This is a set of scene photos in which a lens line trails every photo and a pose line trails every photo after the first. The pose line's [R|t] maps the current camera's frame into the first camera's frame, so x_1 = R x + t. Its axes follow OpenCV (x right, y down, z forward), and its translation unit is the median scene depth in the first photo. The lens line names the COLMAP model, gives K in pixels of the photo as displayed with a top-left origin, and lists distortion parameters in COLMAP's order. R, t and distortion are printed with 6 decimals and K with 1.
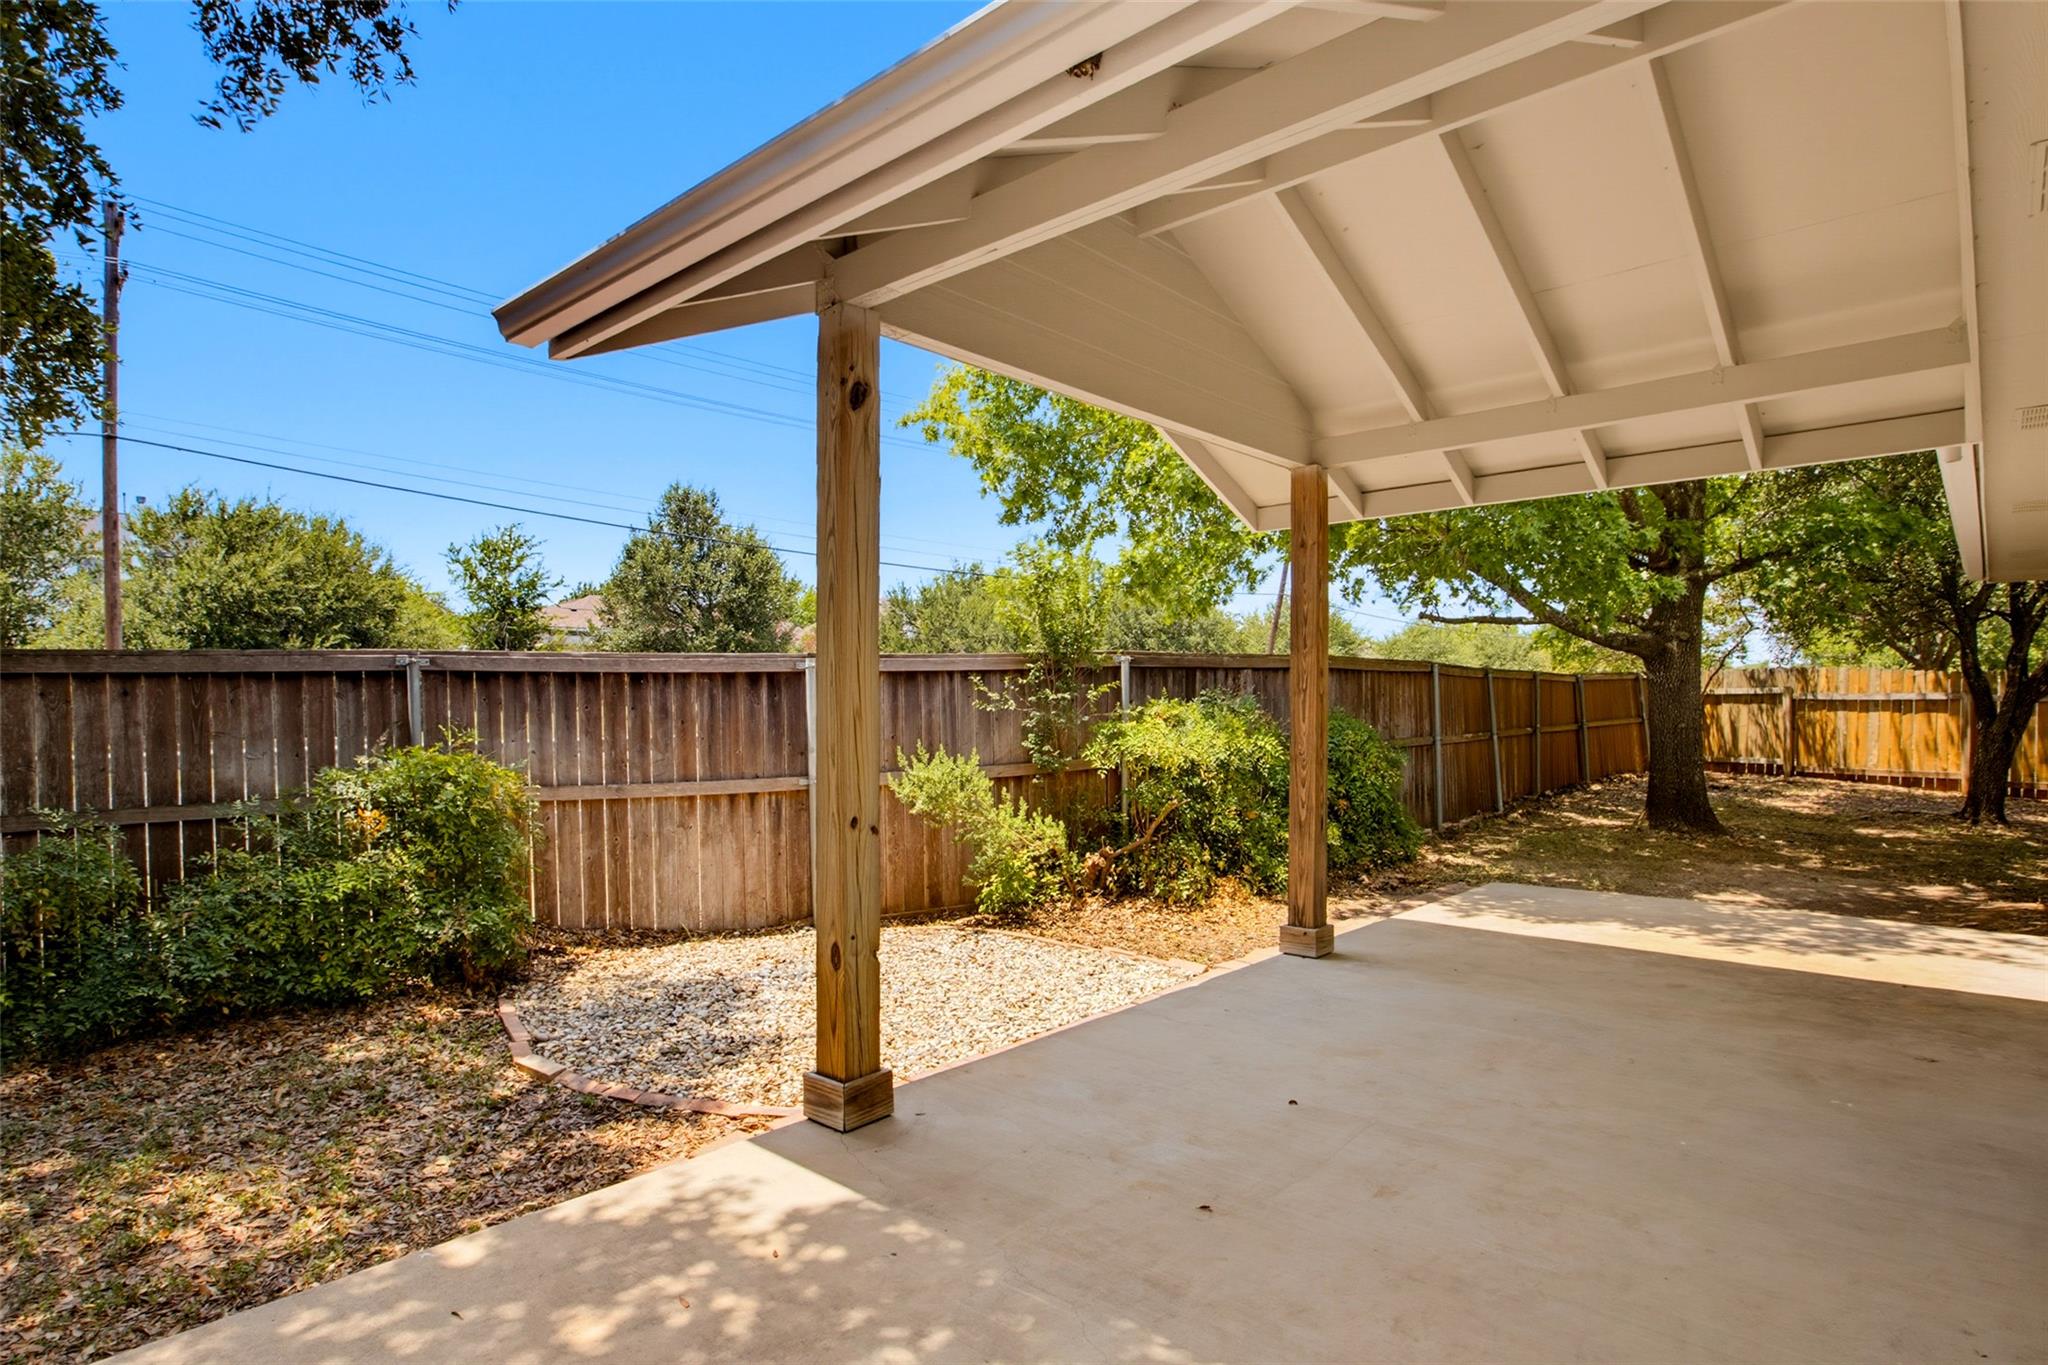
lens RADIAL K [[1076.1, 0, 1023.1], [0, 1076.1, 737.1], [0, 0, 1]] dist [-0.026802, -0.000080]
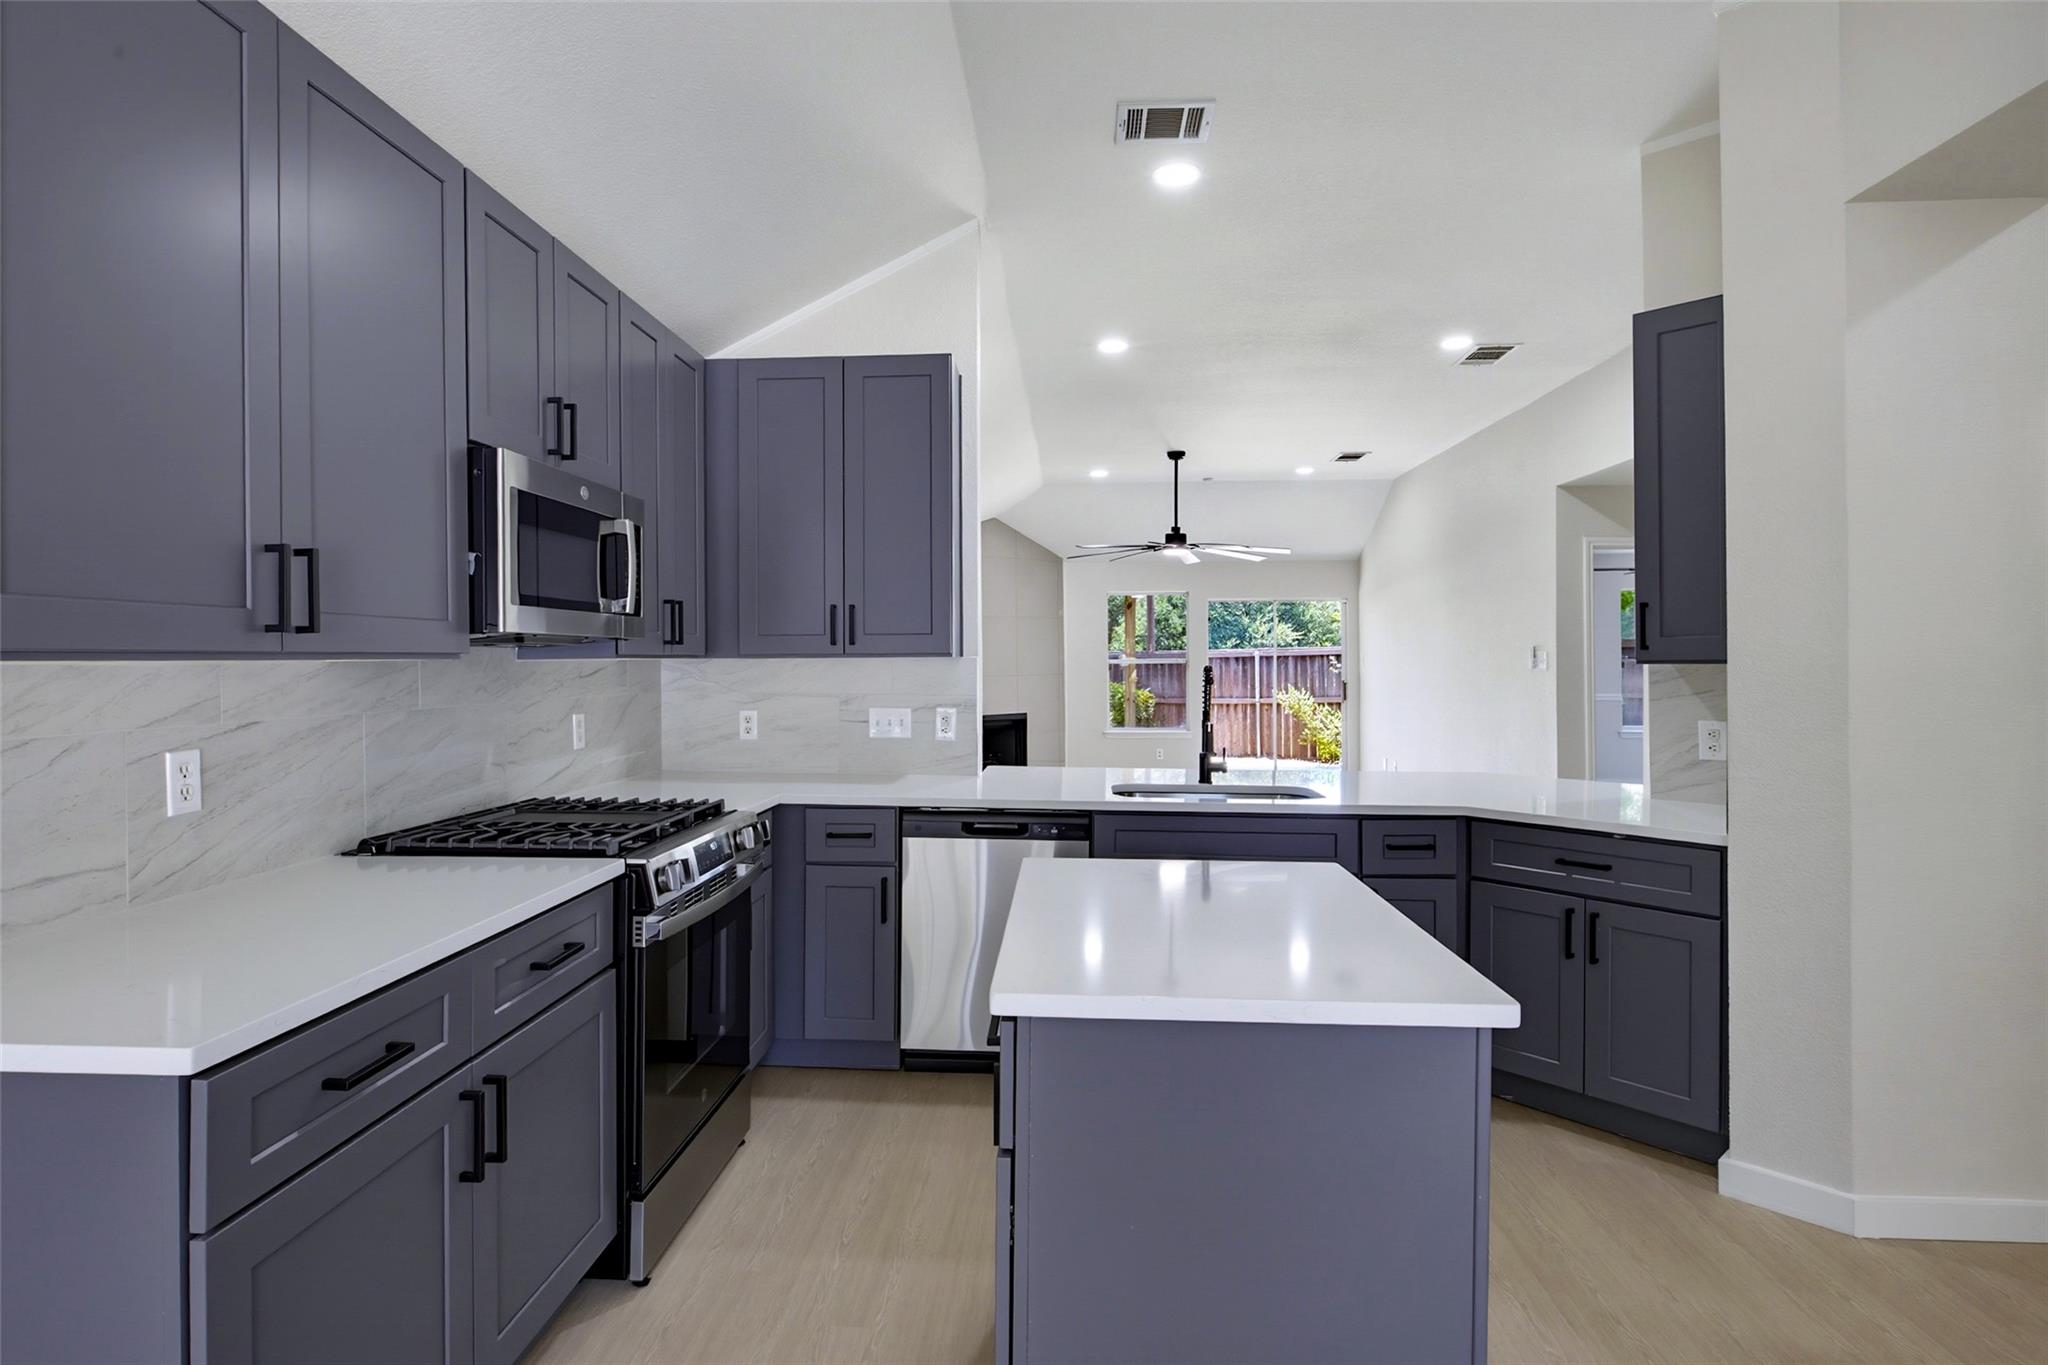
lens RADIAL K [[1068.1, 0, 1022.2], [0, 1068.1, 665.2], [0, 0, 1]] dist [-0.001663, 0.000189]
pose [[0.629573, 0.004116, -0.776930, 1.438755], [-0.019125, 0.999765, -0.010201, -0.004541], [0.776706, 0.021281, 0.629504, -1.029388]]
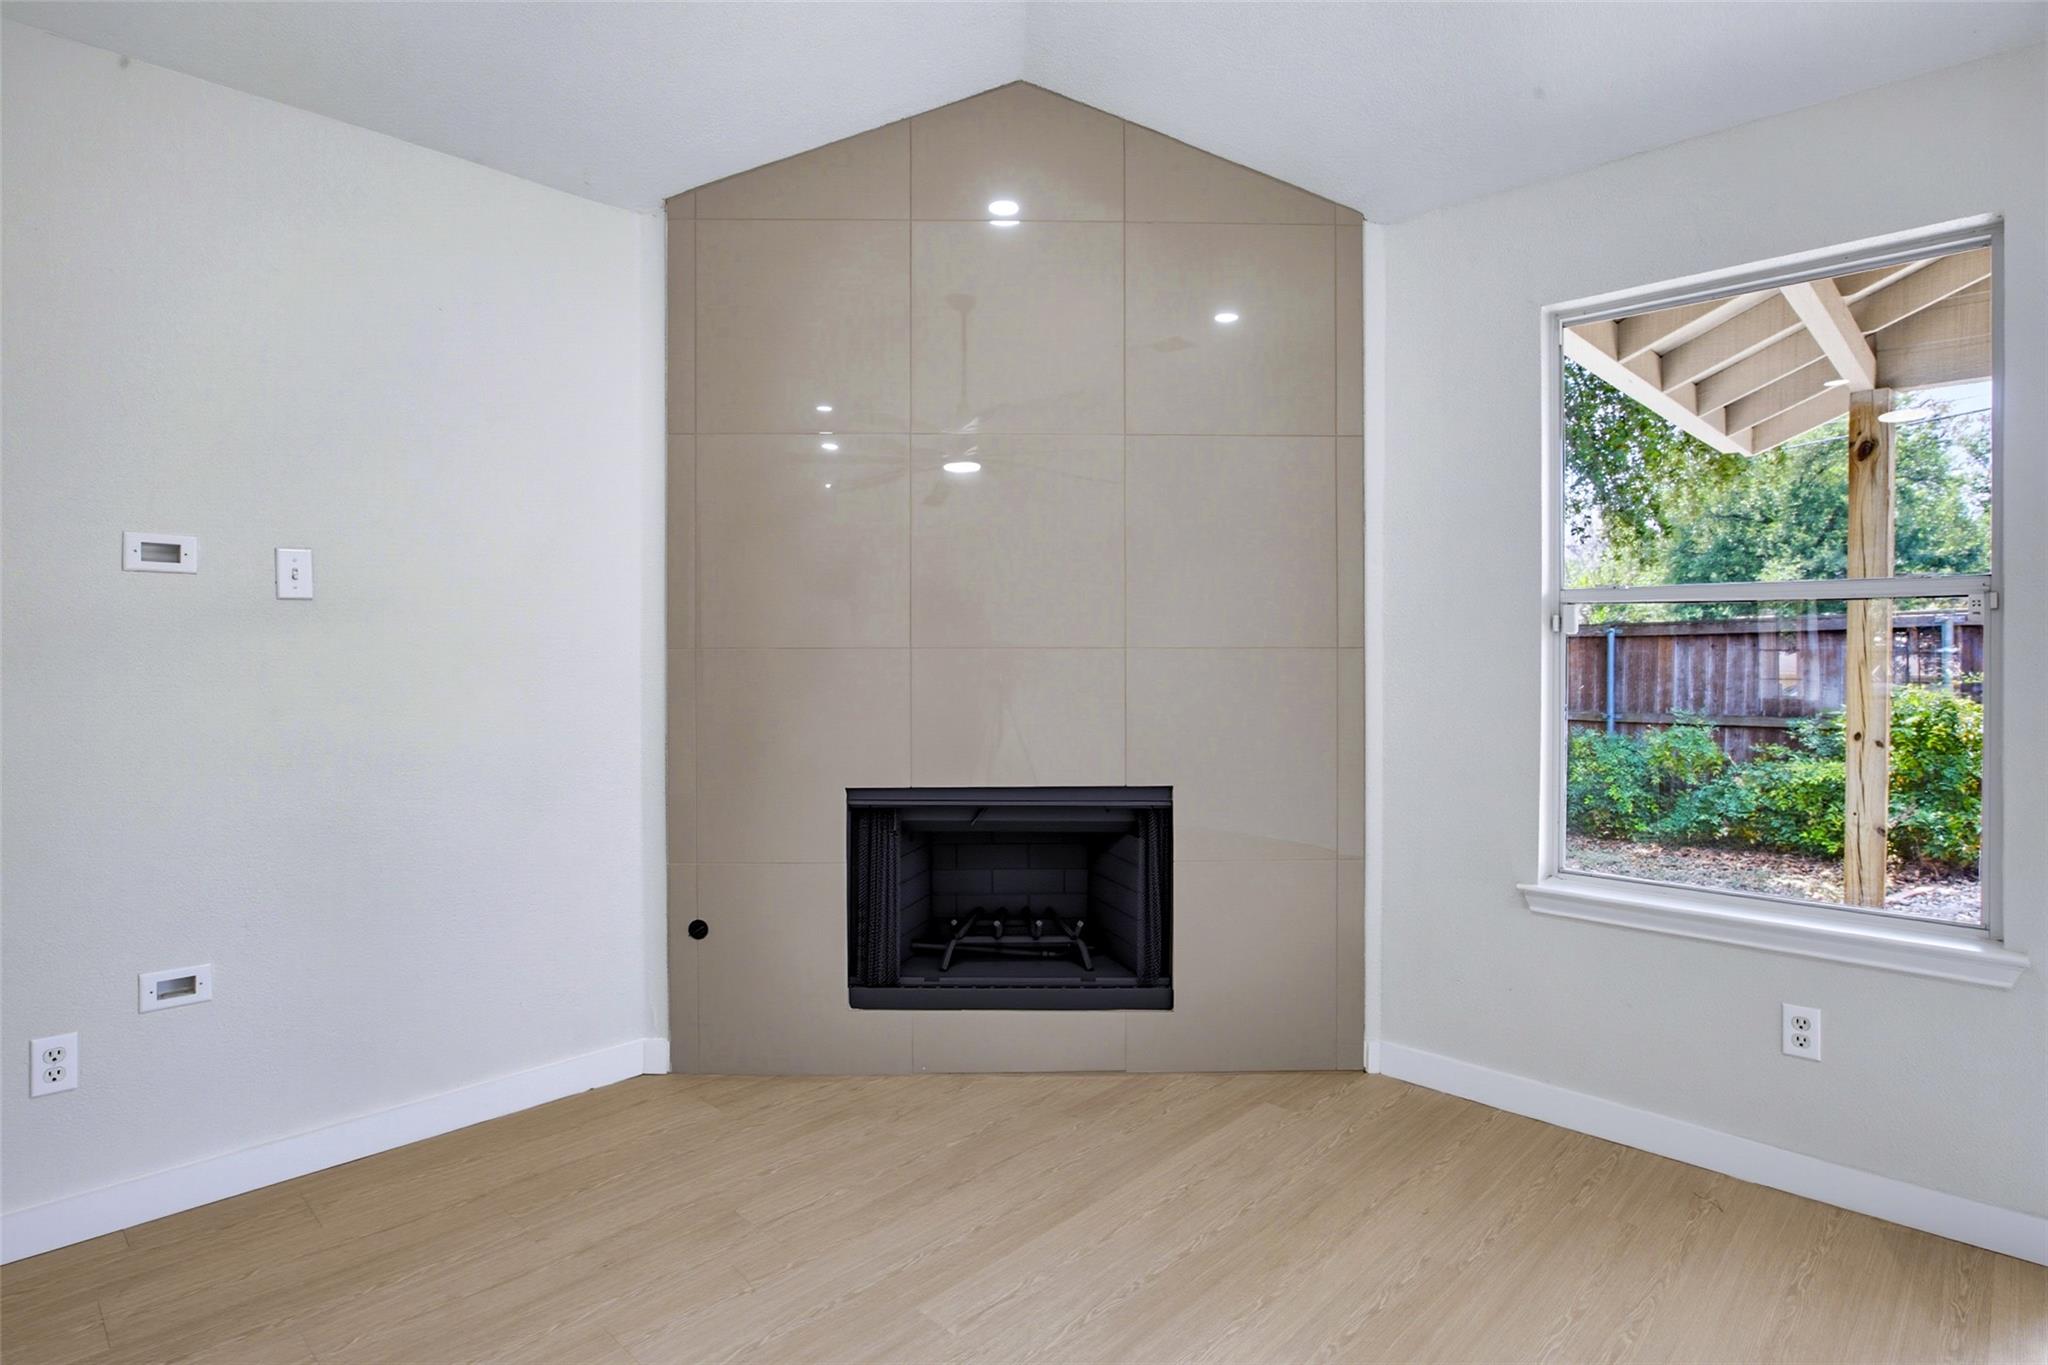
lens RADIAL K [[1058.0, 0, 1029.6], [0, 1058.0, 663.3], [0, 0, 1]] dist [-0.002802, 0.000009]
pose [[-0.026208, 0.014821, -0.999547, 0.625175], [-0.029166, 0.999453, 0.015584, -0.005192], [0.999231, 0.029562, -0.025761, -0.052974]]
